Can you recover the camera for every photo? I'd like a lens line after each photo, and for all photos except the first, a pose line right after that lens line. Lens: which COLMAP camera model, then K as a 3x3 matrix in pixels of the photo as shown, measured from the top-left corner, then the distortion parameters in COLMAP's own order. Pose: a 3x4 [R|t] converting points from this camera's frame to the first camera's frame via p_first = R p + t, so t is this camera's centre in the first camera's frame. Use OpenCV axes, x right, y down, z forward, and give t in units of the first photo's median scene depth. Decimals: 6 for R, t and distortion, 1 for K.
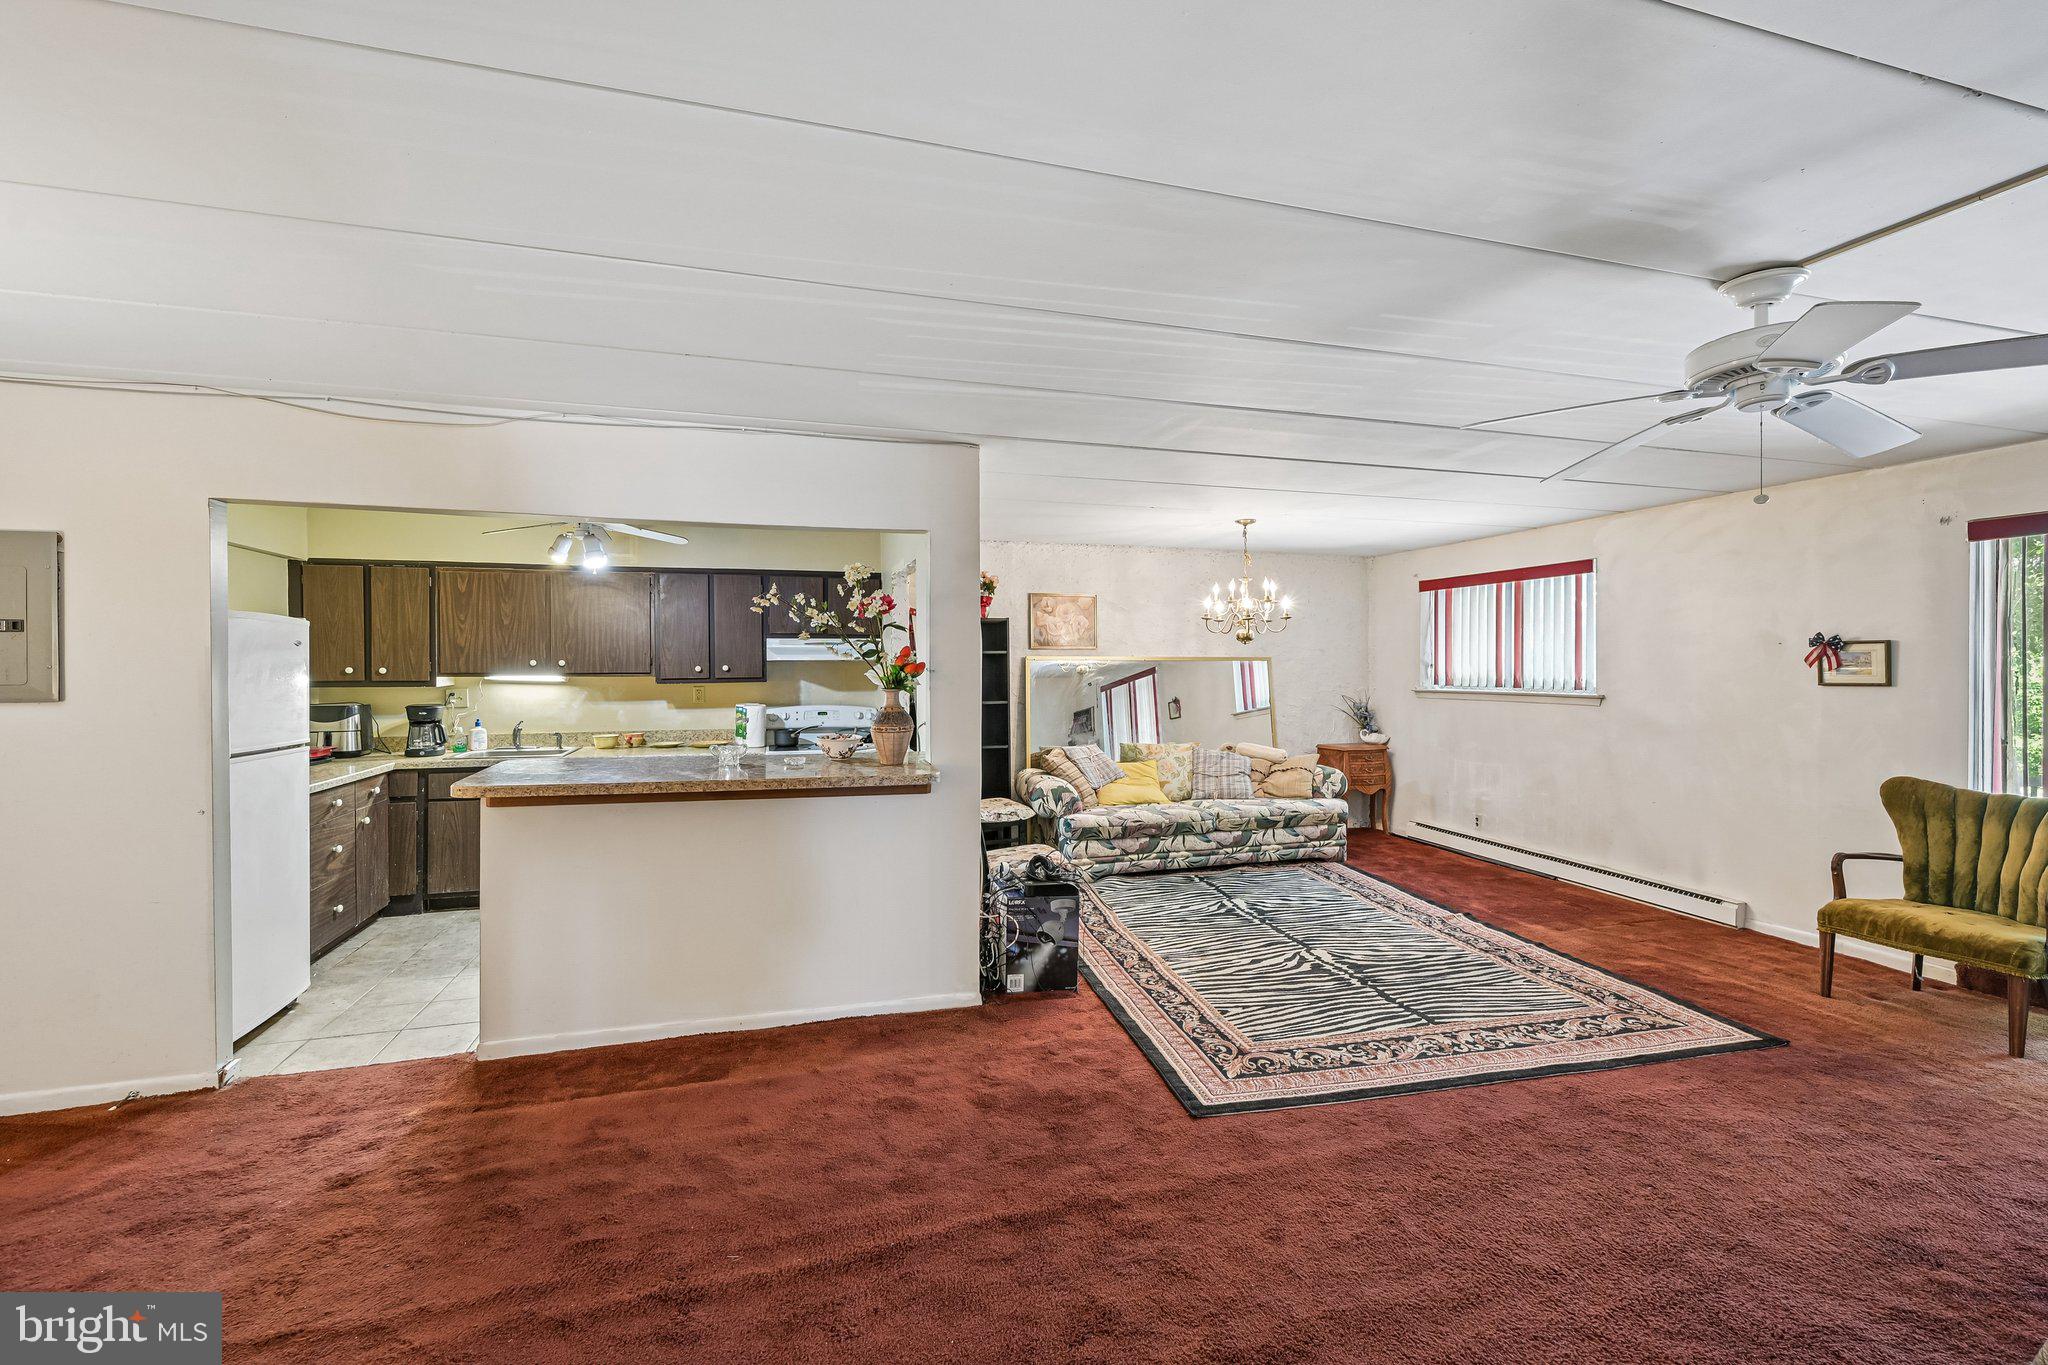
lens RADIAL K [[836.7, 0, 988.6], [0, 836.7, 669.0], [0, 0, 1]] dist [0.001057, 0.000105]
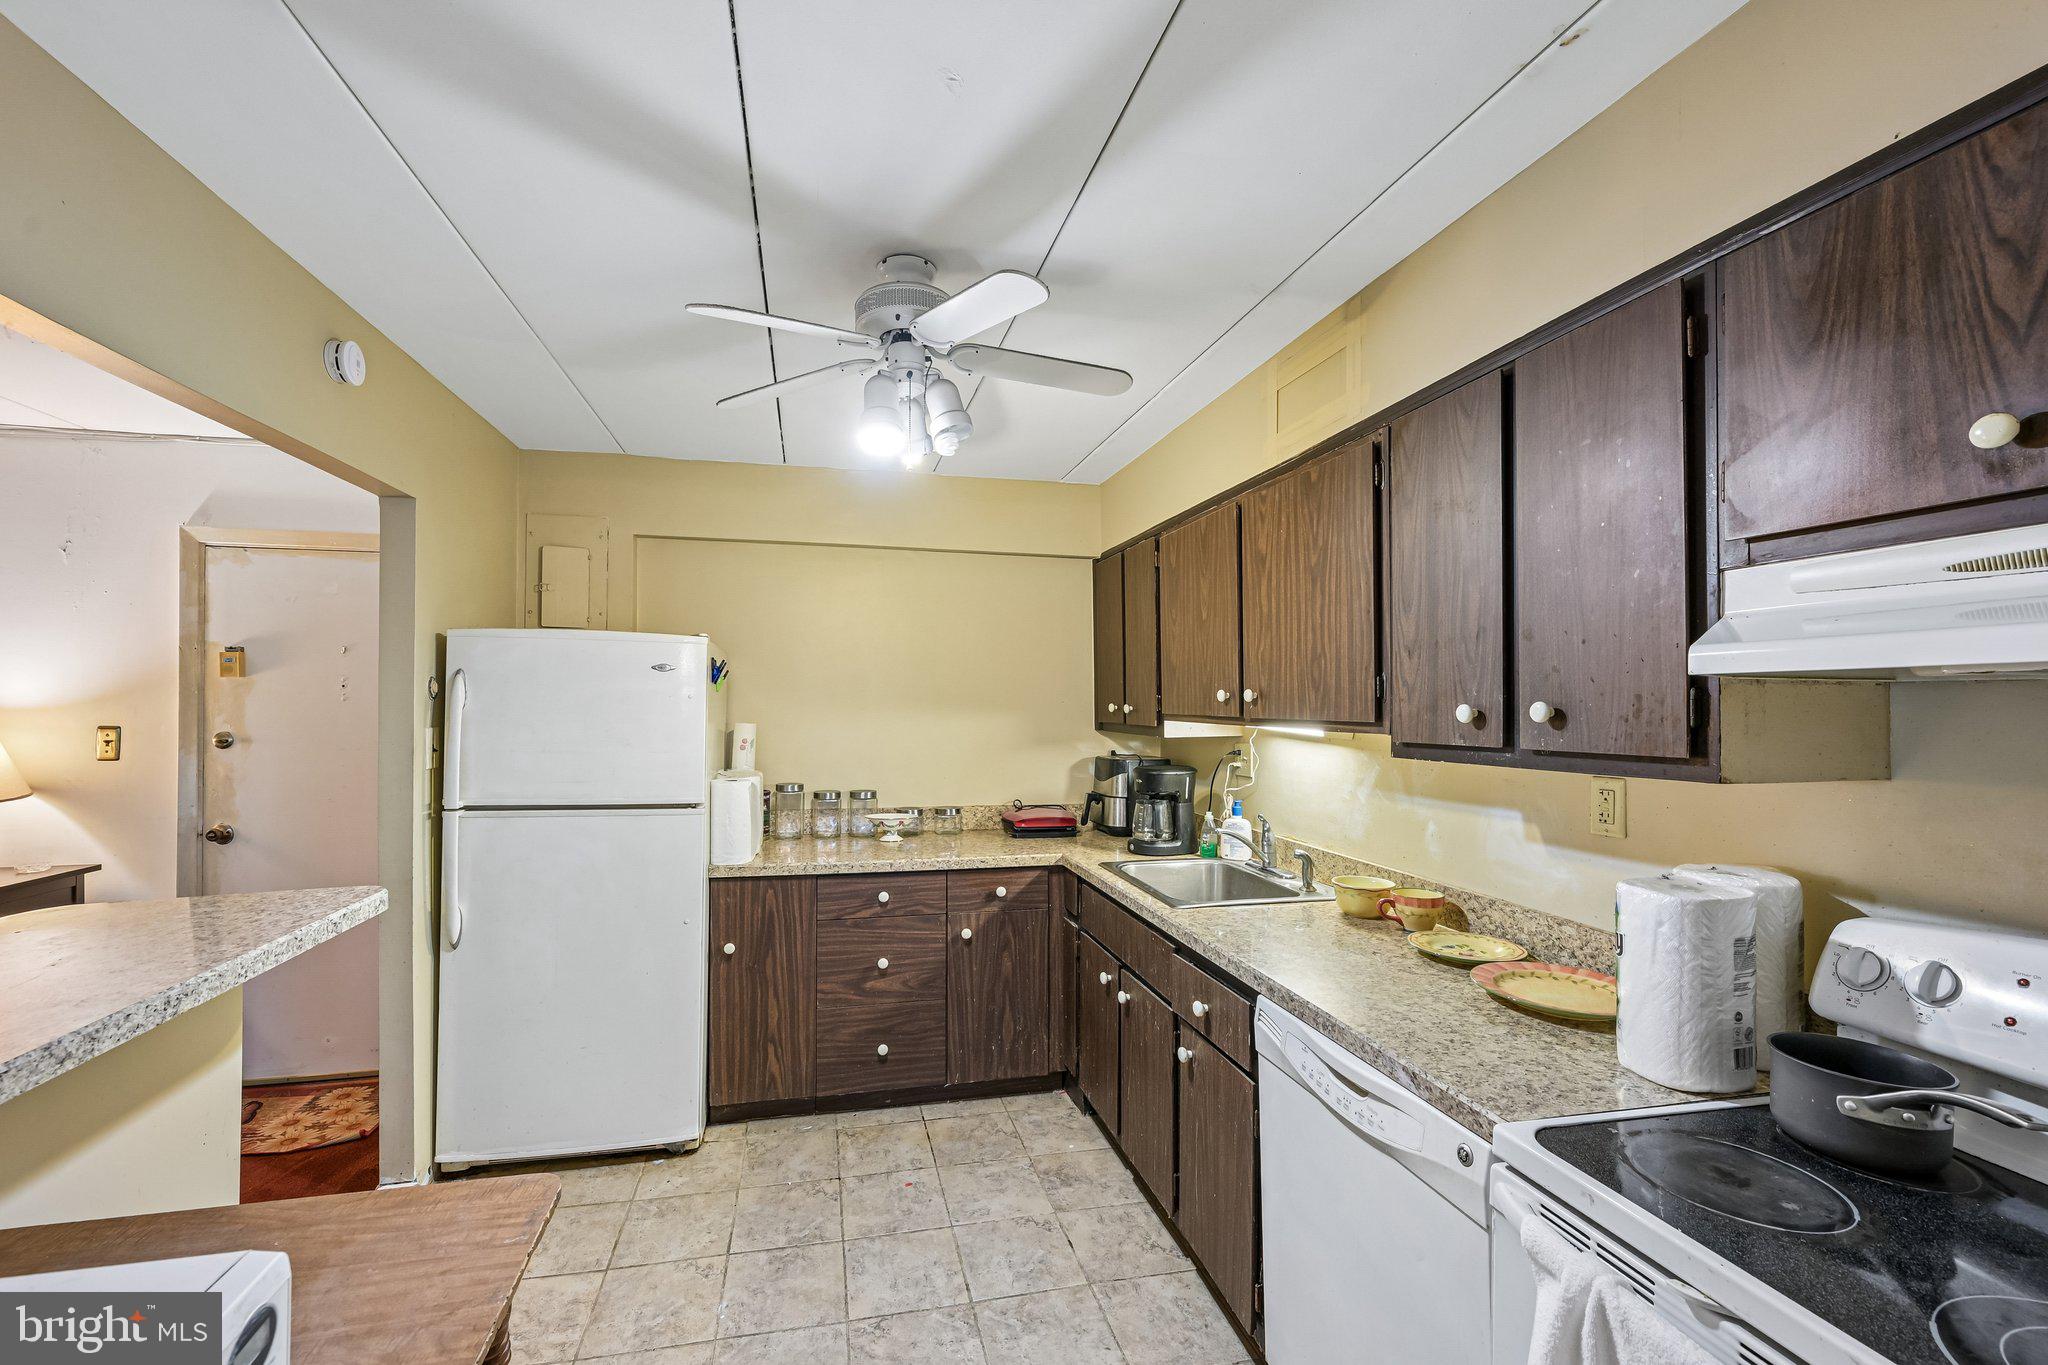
lens RADIAL K [[872.2, 0, 991.7], [0, 872.2, 703.8], [0, 0, 1]] dist [-0.000017, 0.000074]
pose [[-0.062728, -0.001338, -0.998030, -0.059747], [-0.012632, 0.999920, -0.000546, -0.001529], [0.997951, 0.012573, -0.062740, 1.097662]]
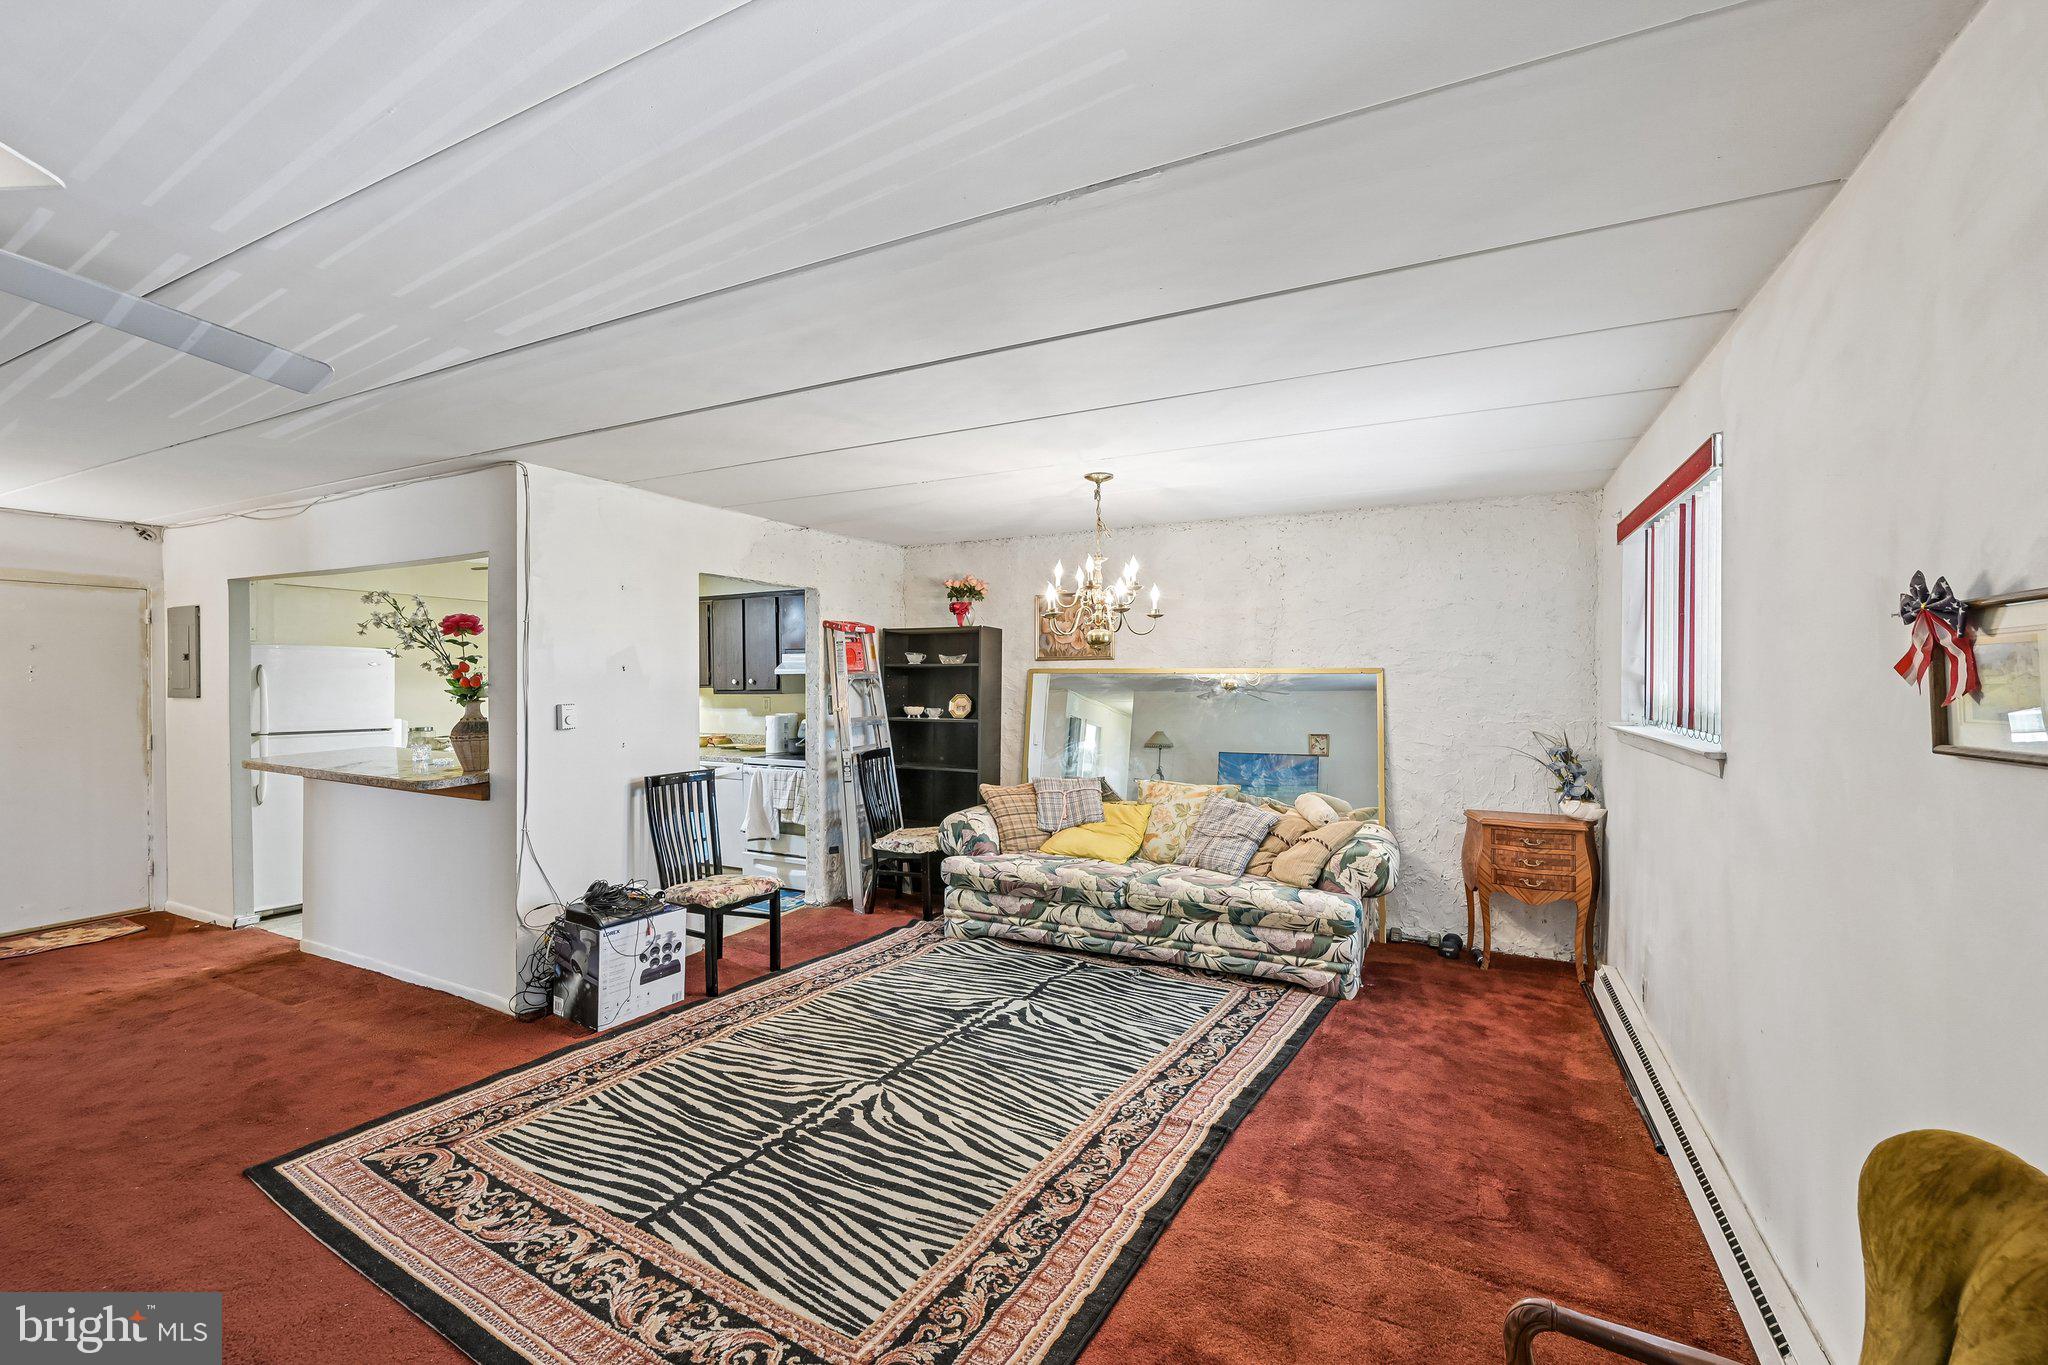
lens RADIAL K [[829.8, 0, 1074.9], [0, 829.8, 682.4], [0, 0, 1]] dist [0.000872, 0.000121]
pose [[0.744923, 0.003983, -0.667139, 0.971082], [-0.004331, 0.999990, 0.001134, -0.003523], [0.667137, 0.002045, 0.744932, 0.589917]]
